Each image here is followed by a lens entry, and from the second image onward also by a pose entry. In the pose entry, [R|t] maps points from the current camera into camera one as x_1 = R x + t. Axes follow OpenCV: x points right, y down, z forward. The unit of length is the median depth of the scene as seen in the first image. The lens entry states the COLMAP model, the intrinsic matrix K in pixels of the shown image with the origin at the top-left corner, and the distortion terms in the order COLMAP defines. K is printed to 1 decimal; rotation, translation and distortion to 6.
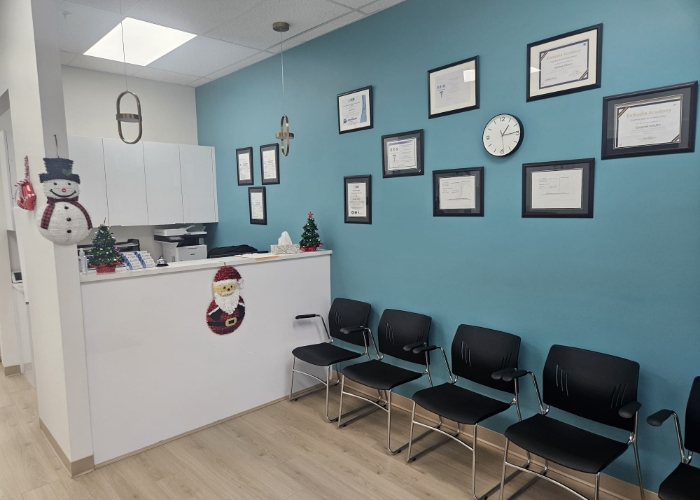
lens RADIAL K [[462.8, 0, 350.0], [0, 462.8, 250.0], [0, 0, 1]] dist [0.095149, -0.092727]
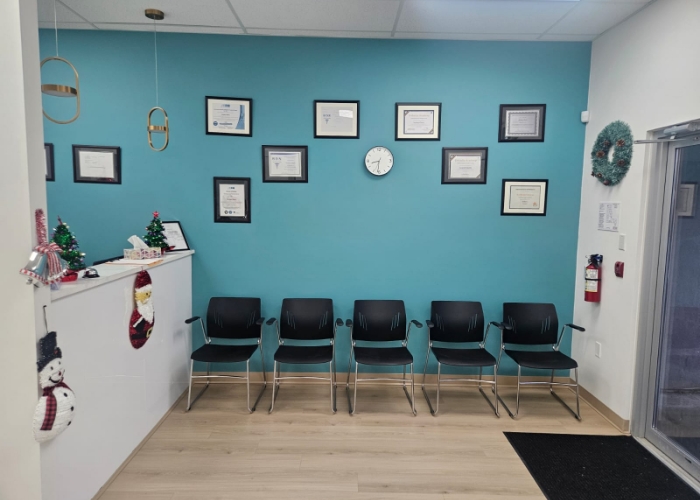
lens RADIAL K [[451.0, 0, 351.8], [0, 451.0, 239.6], [0, 0, 1]] dist [0.093038, -0.079572]
pose [[0.682276, -0.027857, 0.730563, -0.637245], [0.043866, 0.999033, -0.002873, -0.004137], [-0.729777, 0.034007, 0.682839, 0.109301]]
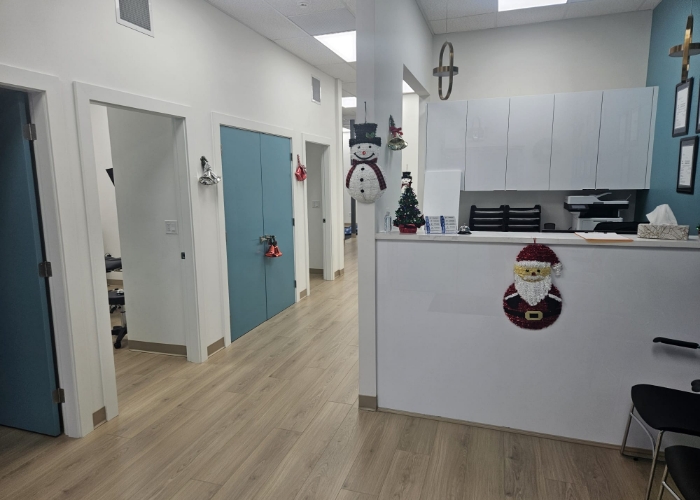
lens RADIAL K [[462.8, 0, 350.0], [0, 462.8, 250.0], [0, 0, 1]] dist [0.095149, -0.092727]
pose [[0.473479, 0.141607, -0.869348, 0.268945], [-0.082326, 0.989786, 0.116387, -0.020499], [0.876949, 0.016464, 0.480301, 0.357467]]
